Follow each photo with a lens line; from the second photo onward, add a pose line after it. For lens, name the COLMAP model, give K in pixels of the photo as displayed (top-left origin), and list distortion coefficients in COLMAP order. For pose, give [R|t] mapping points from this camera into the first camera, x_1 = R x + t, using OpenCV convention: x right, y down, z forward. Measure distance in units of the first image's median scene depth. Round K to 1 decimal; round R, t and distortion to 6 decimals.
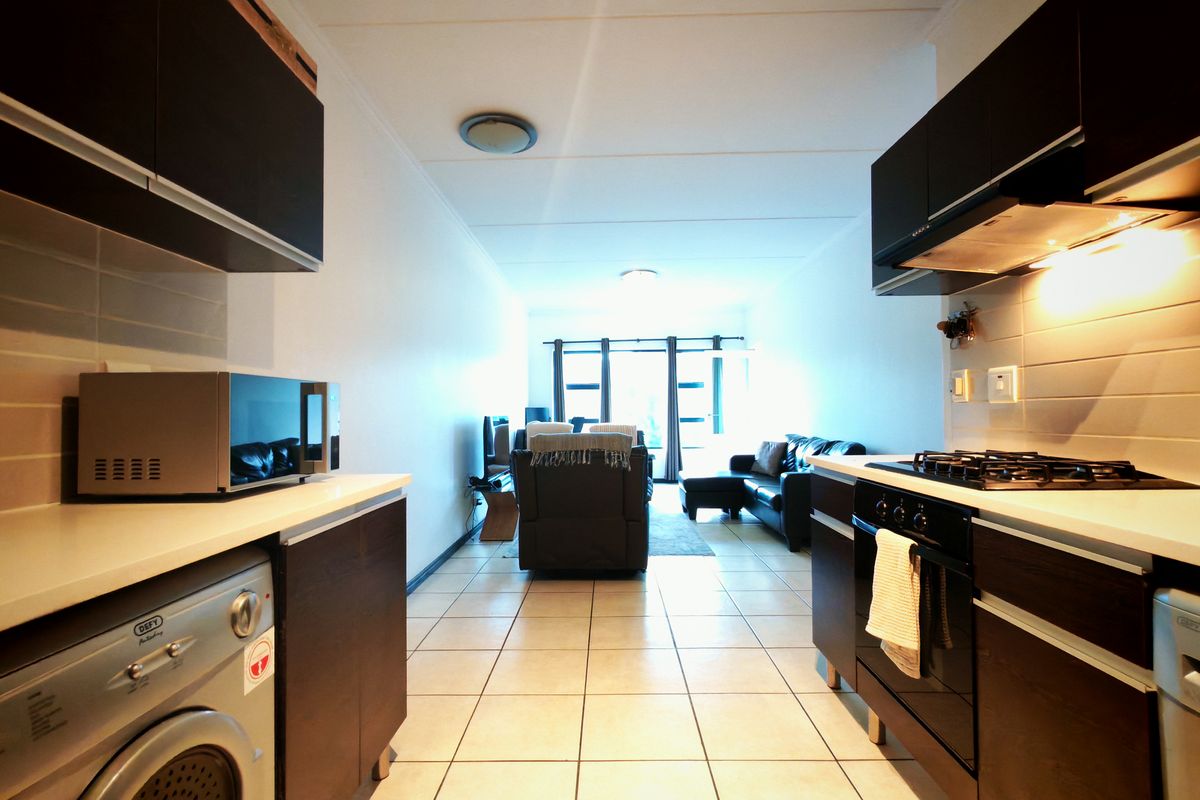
lens RADIAL K [[548.6, 0, 600.0], [0, 548.6, 400.0], [0, 0, 1]] dist [0.002723, 0.000137]
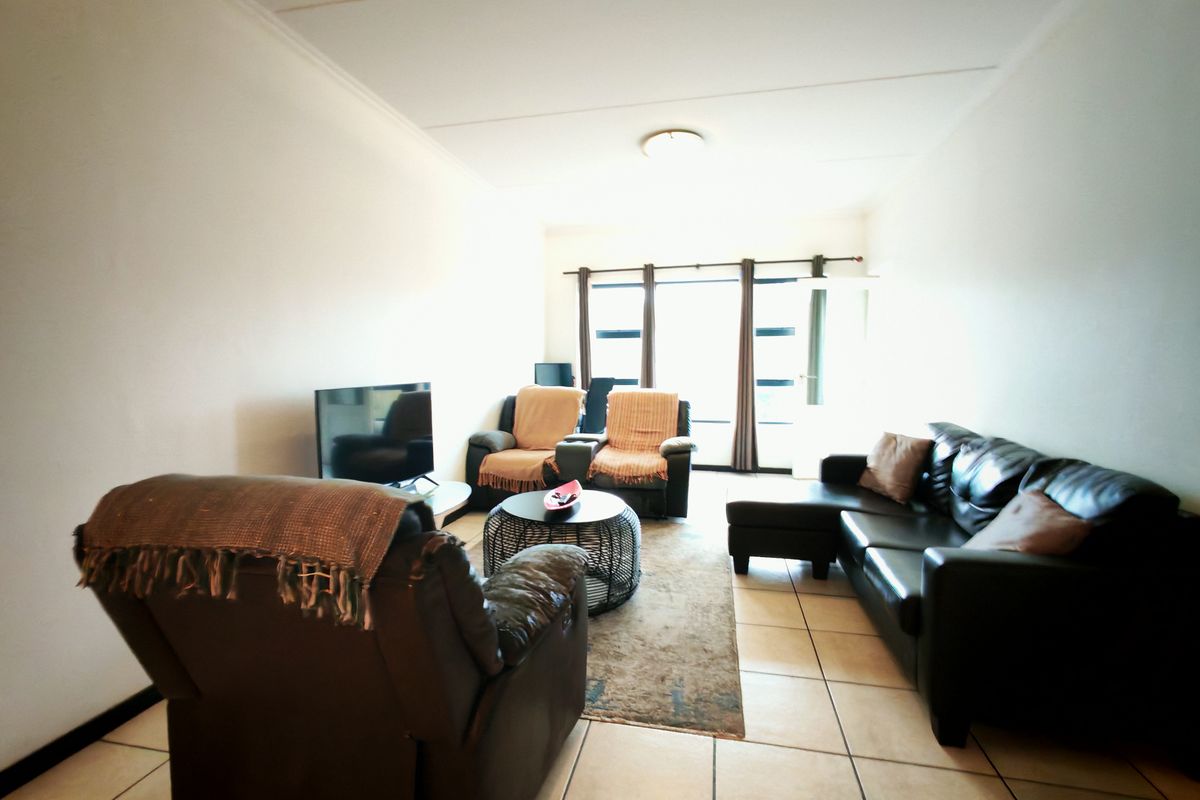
lens RADIAL K [[548.6, 0, 600.0], [0, 548.6, 400.0], [0, 0, 1]] dist [0.002723, 0.000137]
pose [[0.980987, 0.022436, -0.192775, 0.087305], [-0.004100, 0.995470, 0.094991, -0.006835], [0.194032, -0.092395, 0.976634, 0.292440]]
